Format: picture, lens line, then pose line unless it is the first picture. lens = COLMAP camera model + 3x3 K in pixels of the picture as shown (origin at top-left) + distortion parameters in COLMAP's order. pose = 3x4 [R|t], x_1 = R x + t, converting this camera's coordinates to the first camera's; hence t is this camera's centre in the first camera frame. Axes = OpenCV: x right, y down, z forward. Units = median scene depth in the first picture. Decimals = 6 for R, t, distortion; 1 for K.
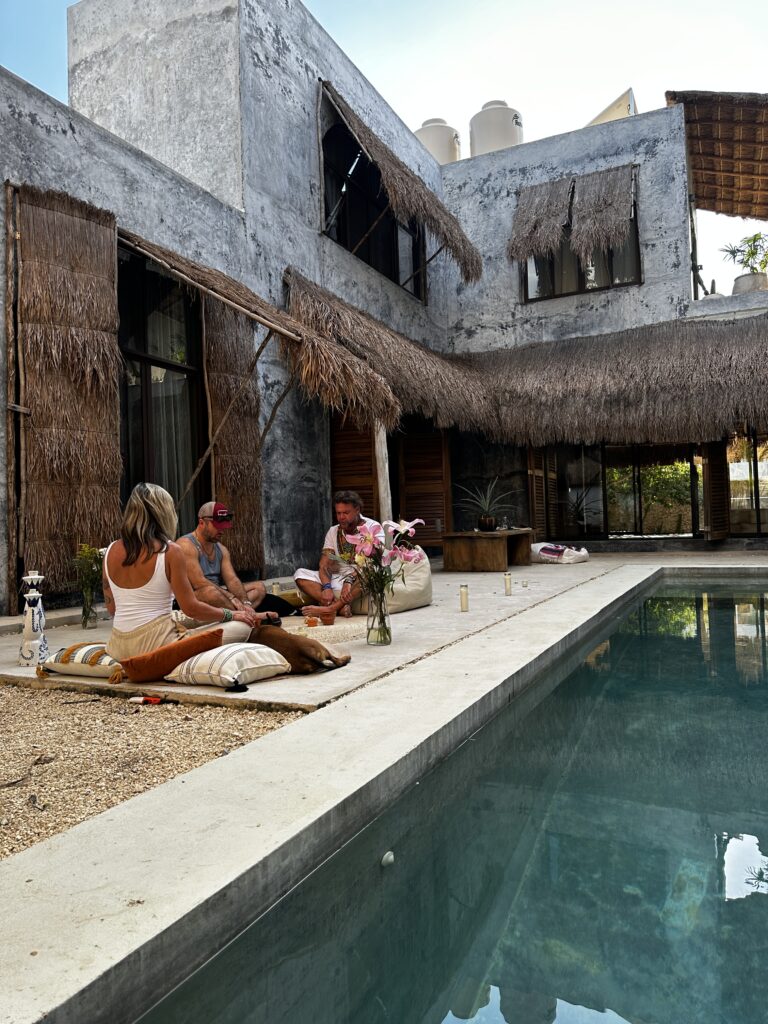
lens RADIAL K [[717.0, 0, 384.0], [0, 717.0, 512.0], [0, 0, 1]] dist [0.026067, -0.049351]
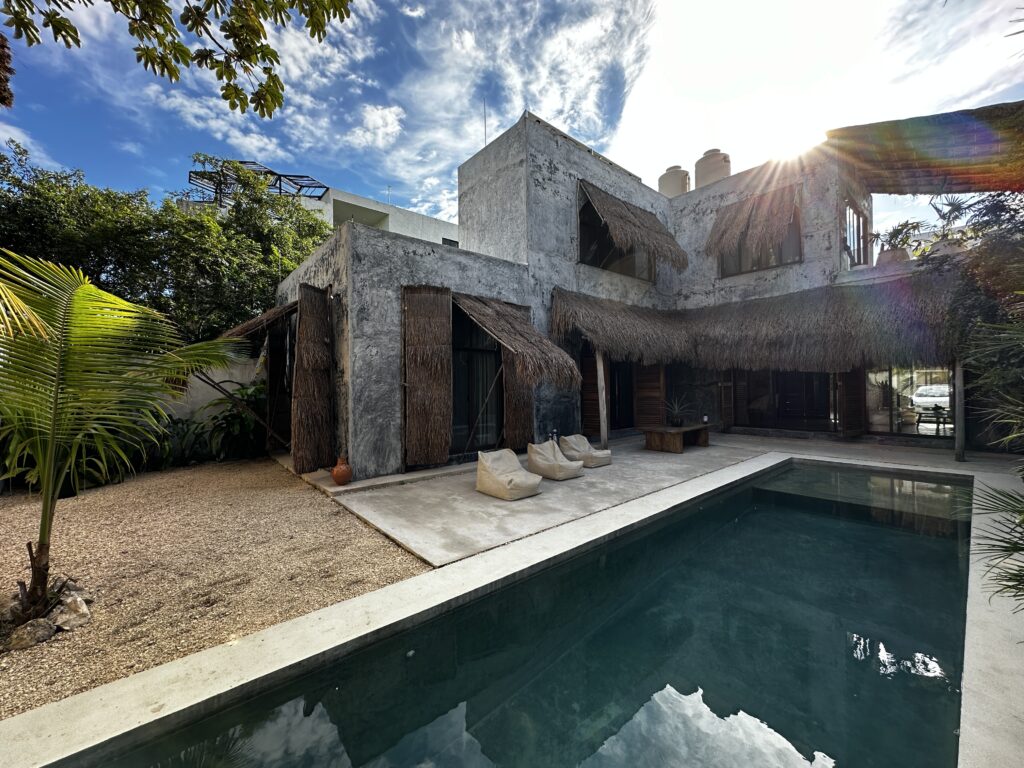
lens RADIAL K [[402.2, 0, 512.0], [0, 402.2, 384.0], [0, 0, 1]] dist [-0.012276, -0.000147]
pose [[0.917653, 0.019418, -0.396909, 0.173342], [-0.009570, 0.999596, 0.026778, -0.099100], [0.397268, -0.020775, 0.917467, -0.026248]]
